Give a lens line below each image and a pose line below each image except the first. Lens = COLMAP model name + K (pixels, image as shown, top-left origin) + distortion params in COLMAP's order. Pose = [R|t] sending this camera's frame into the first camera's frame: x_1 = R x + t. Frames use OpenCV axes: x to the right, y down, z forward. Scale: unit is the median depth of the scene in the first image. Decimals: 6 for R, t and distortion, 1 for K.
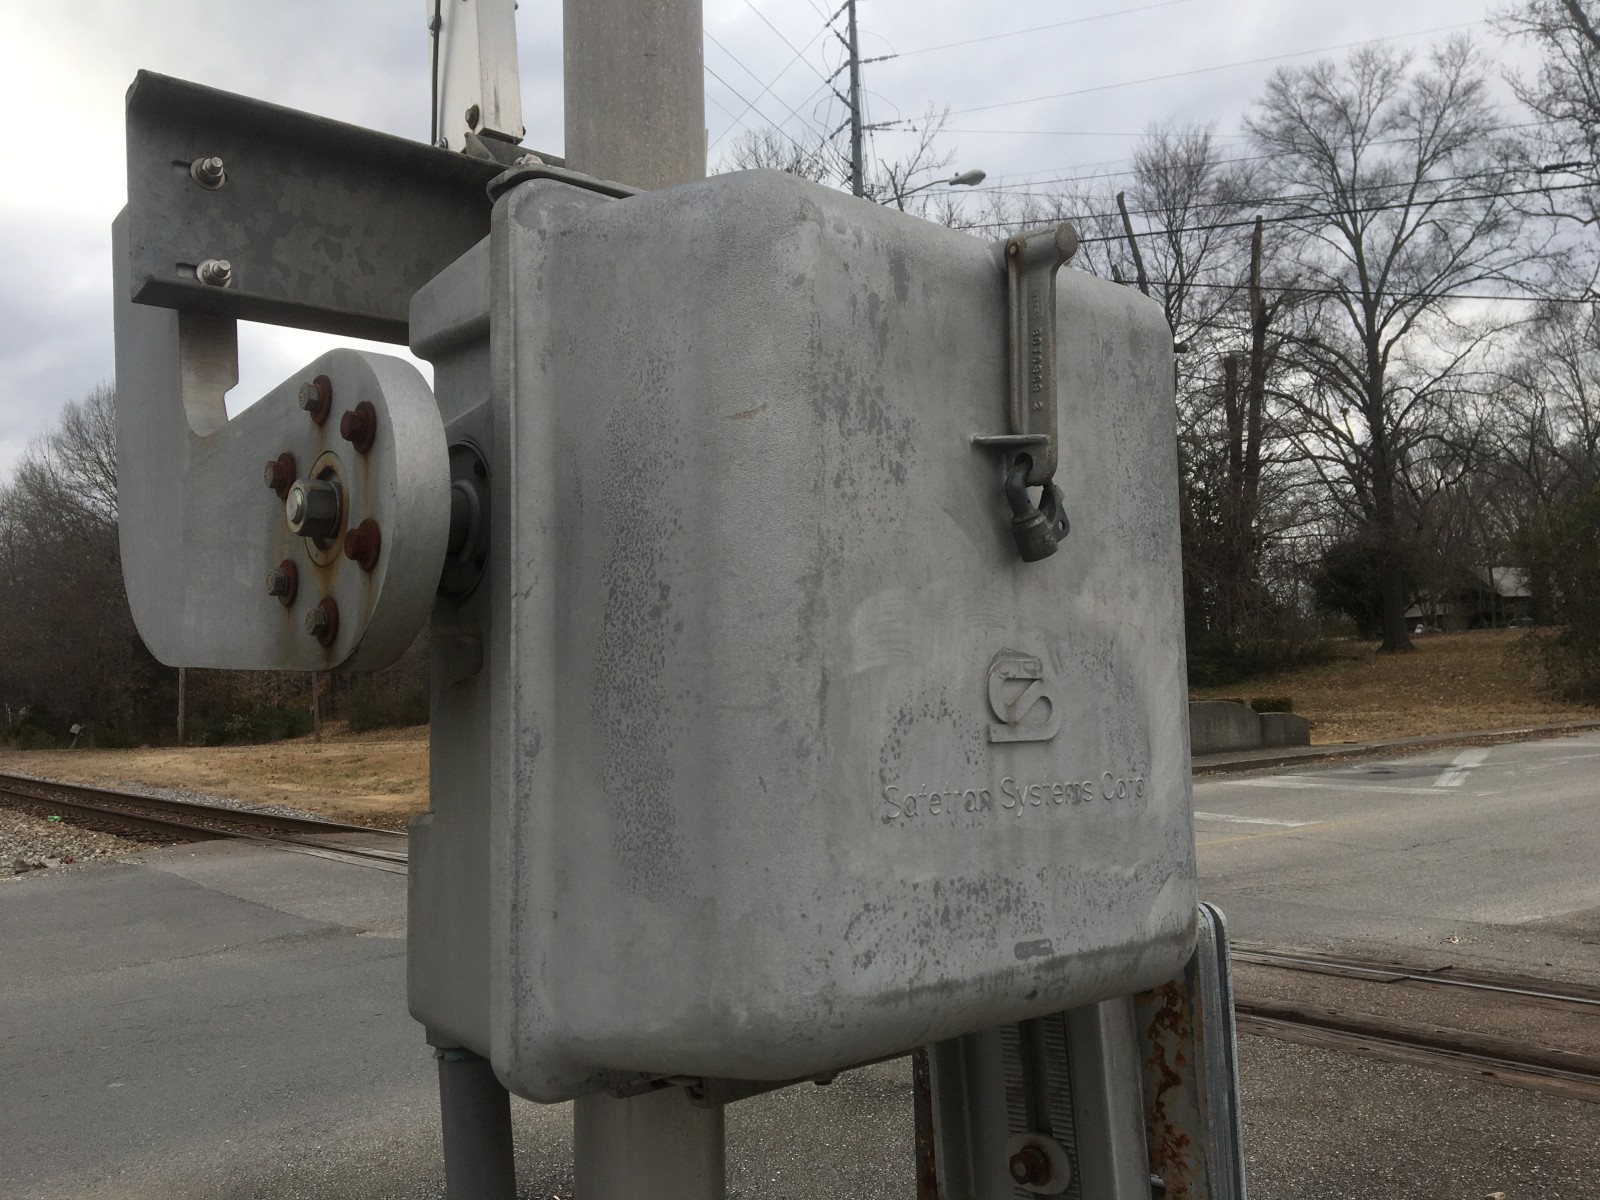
lens RADIAL K [[1349.1, 0, 800.0], [0, 1349.1, 600.0], [0, 0, 1]] dist [0.003925, 0.002273]
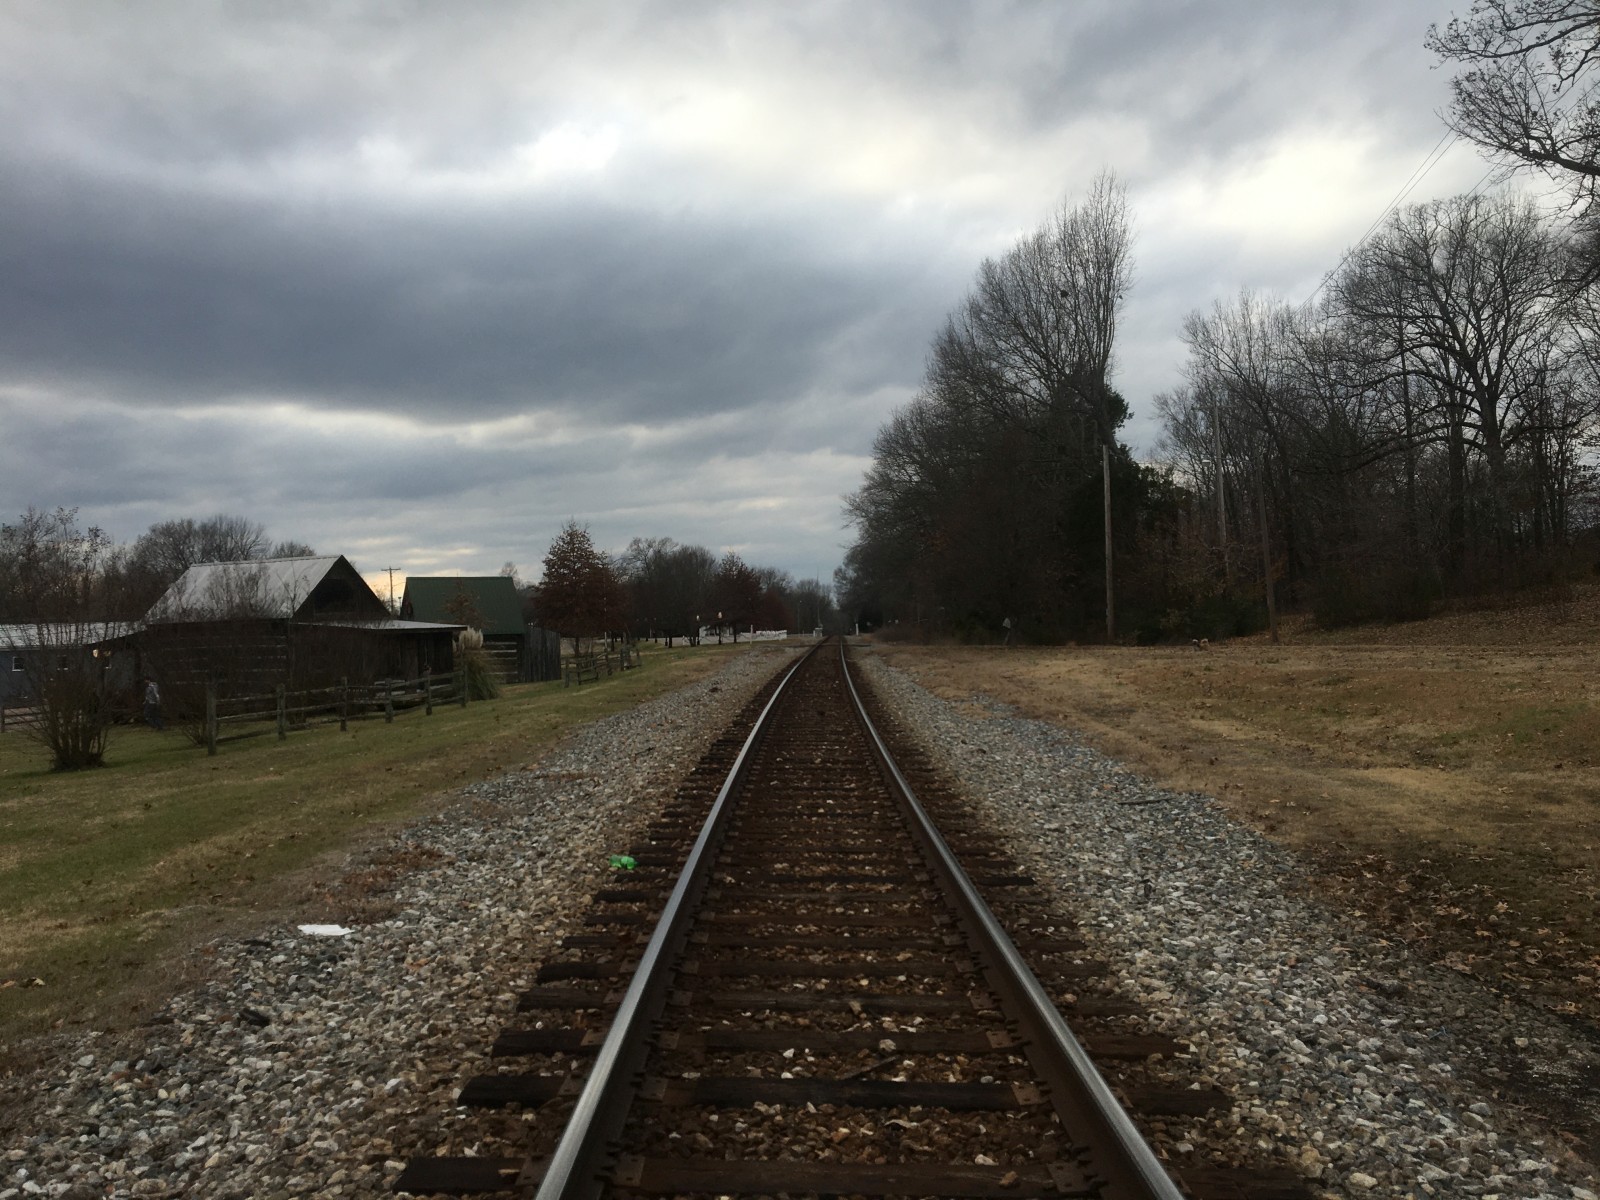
lens RADIAL K [[1319.8, 0, 777.6], [0, 1319.8, 599.2], [0, 0, 1]] dist [0.095277, -0.186147]
pose [[0.764520, -0.004135, -0.644587, -0.089404], [0.055527, 0.996685, 0.059464, 0.021155], [0.642204, -0.081253, 0.762215, 0.255960]]
